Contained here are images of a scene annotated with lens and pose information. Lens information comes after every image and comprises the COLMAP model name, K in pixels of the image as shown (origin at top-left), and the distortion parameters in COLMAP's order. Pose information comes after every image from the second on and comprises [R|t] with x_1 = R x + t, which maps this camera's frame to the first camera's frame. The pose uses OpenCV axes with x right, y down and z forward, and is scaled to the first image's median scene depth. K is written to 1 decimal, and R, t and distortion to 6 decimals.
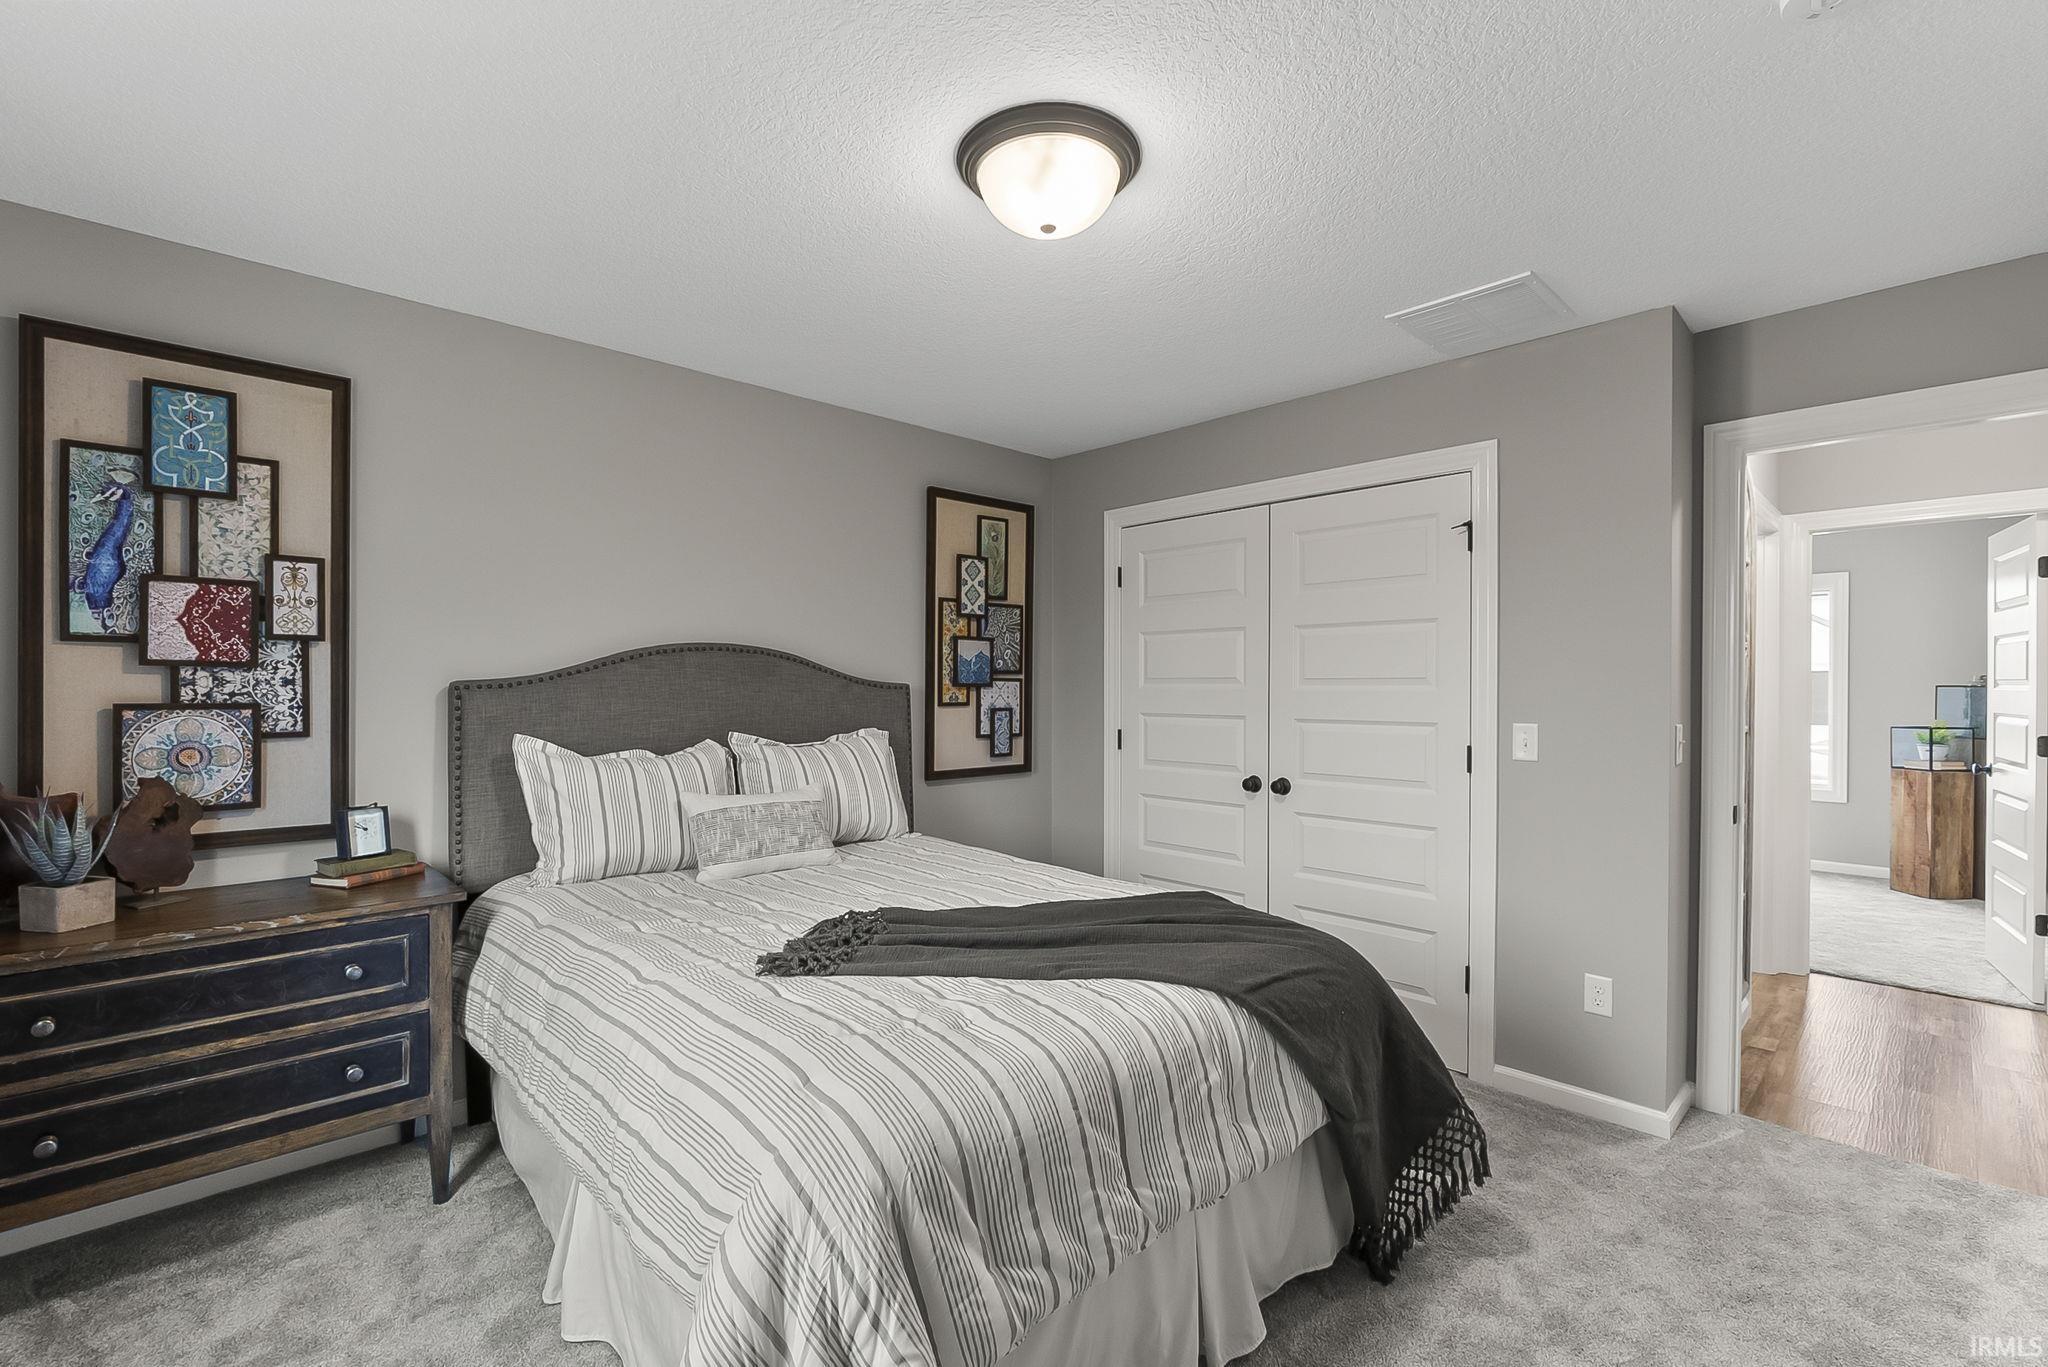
lens RADIAL K [[891.7, 0, 1024.0], [0, 891.7, 683.5], [0, 0, 1]] dist [0.000640, 0.000019]
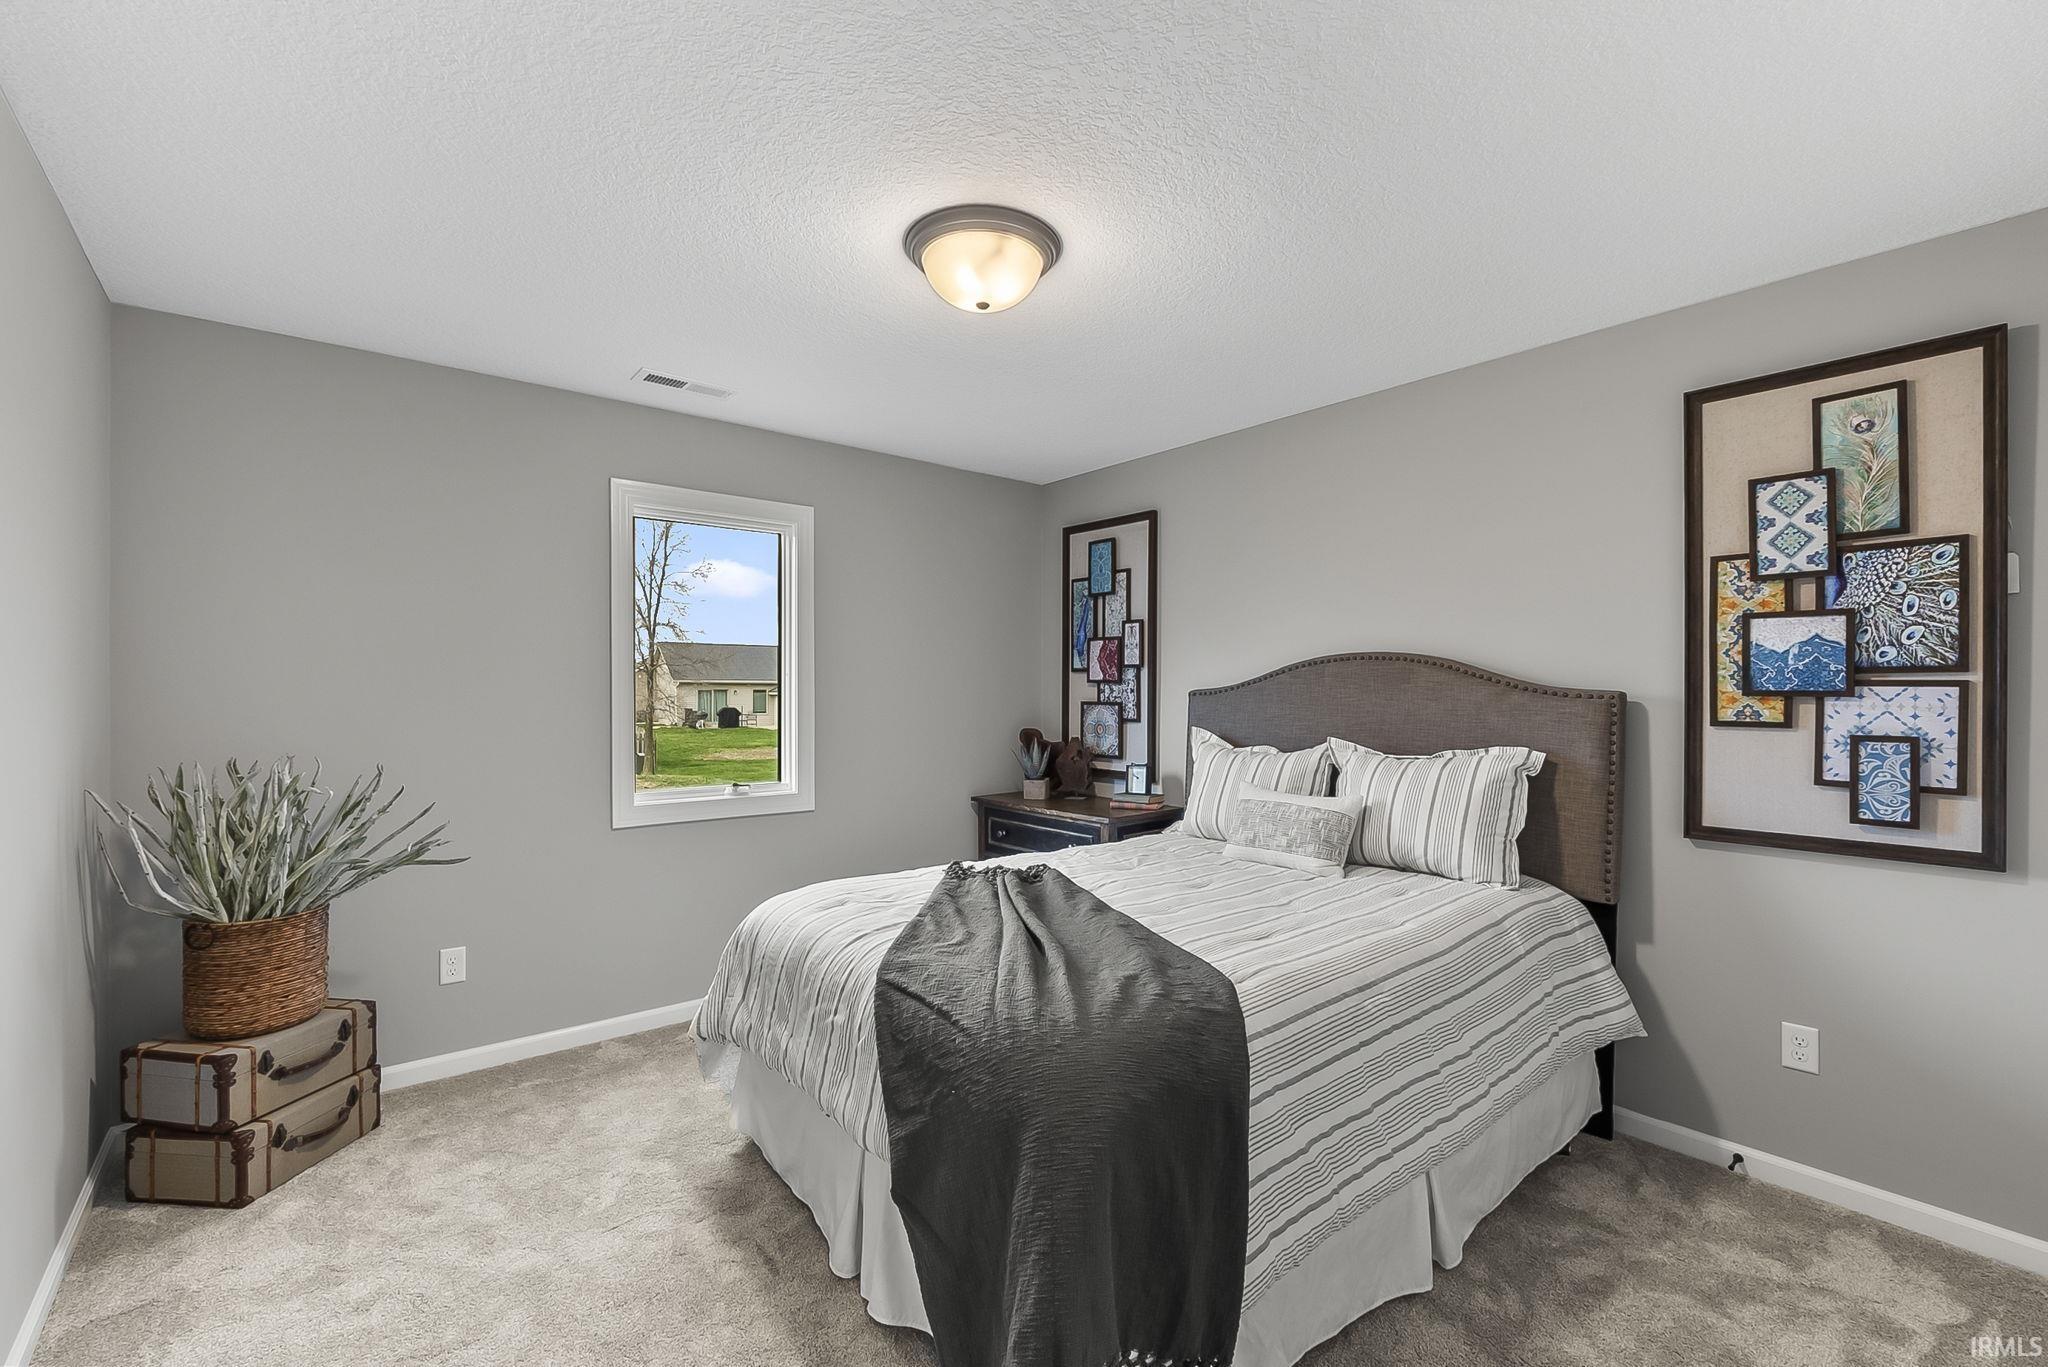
lens RADIAL K [[869.8, 0, 1017.3], [0, 869.8, 698.7], [0, 0, 1]] dist [-0.002749, -0.000320]
pose [[-0.065462, 0.008822, -0.997816, 0.564342], [0.002856, 0.999958, 0.008653, -0.001109], [0.997851, -0.002283, -0.065484, 0.540106]]
